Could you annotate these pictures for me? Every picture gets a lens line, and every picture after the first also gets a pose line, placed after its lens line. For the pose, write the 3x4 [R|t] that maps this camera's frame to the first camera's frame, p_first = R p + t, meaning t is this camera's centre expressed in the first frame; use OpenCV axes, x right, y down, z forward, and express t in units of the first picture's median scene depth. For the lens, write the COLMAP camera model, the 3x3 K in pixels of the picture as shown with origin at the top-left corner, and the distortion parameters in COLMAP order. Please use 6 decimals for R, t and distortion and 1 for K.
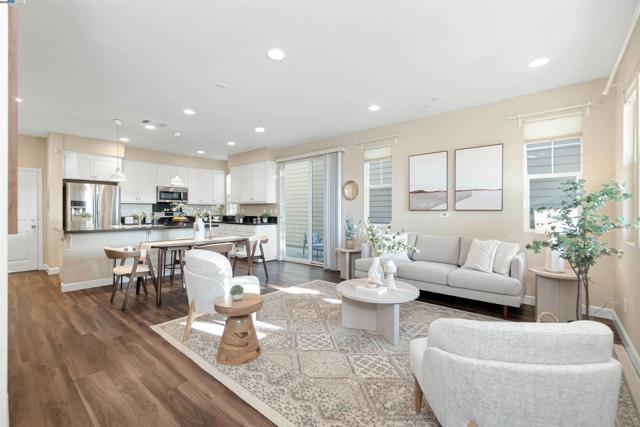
lens RADIAL K [[281.1, 0, 321.2], [0, 281.1, 211.3], [0, 0, 1]] dist [-0.007252, 0.001185]
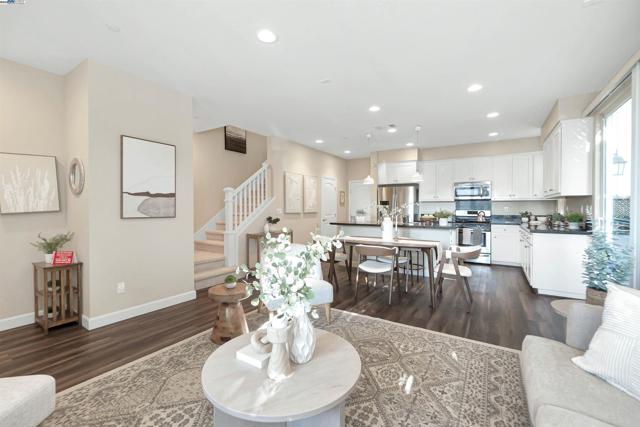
lens RADIAL K [[281.1, 0, 313.2], [0, 281.1, 212.5], [0, 0, 1]] dist [-0.007252, 0.001185]
pose [[0.125248, 0.014904, -0.992014, 0.369767], [-0.002628, 0.999889, 0.014690, -0.003411], [0.992122, 0.000767, 0.125273, 0.508908]]
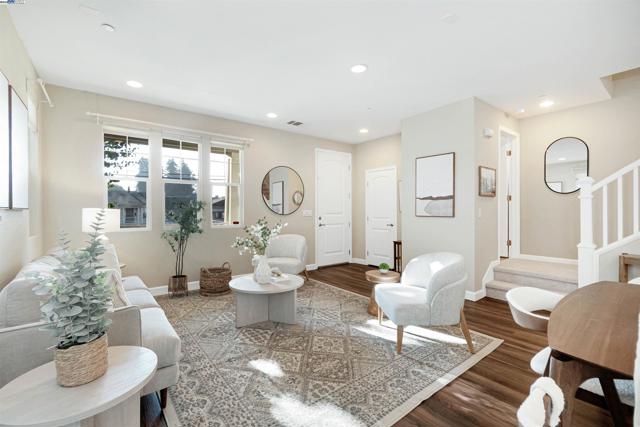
lens RADIAL K [[281.1, 0, 318.2], [0, 281.1, 214.9], [0, 0, 1]] dist [-0.007252, 0.001185]
pose [[-0.978425, -0.000821, 0.206599, -0.114194], [0.003633, 0.999769, 0.021179, -0.003875], [-0.206568, 0.021473, -0.978197, 1.041431]]
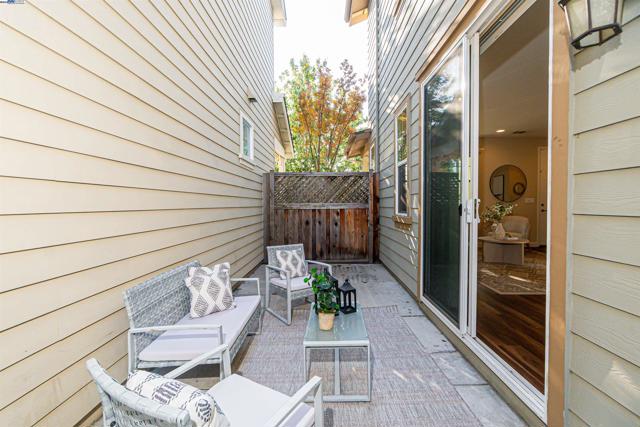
lens RADIAL K [[281.1, 0, 323.3], [0, 281.1, 209.2], [0, 0, 1]] dist [-0.007252, 0.001185]
pose [[-0.650094, -0.011153, 0.759772, -0.218736], [0.006329, 0.999778, 0.020091, 0.018104], [-0.759827, 0.017870, -0.649879, 1.572154]]
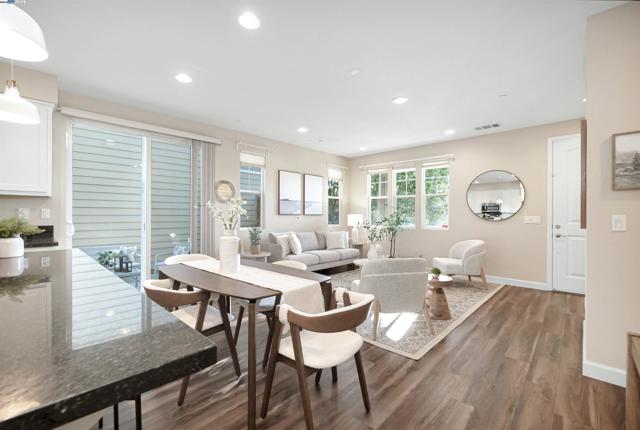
lens RADIAL K [[278.8, 0, 318.5], [0, 278.8, 216.3], [0, 0, 1]] dist [-0.001789, -0.000105]
pose [[0.046812, -0.001270, 0.998903, -0.746685], [-0.002232, 0.999997, 0.001376, 0.001198], [-0.998901, -0.002294, 0.046809, 0.654929]]
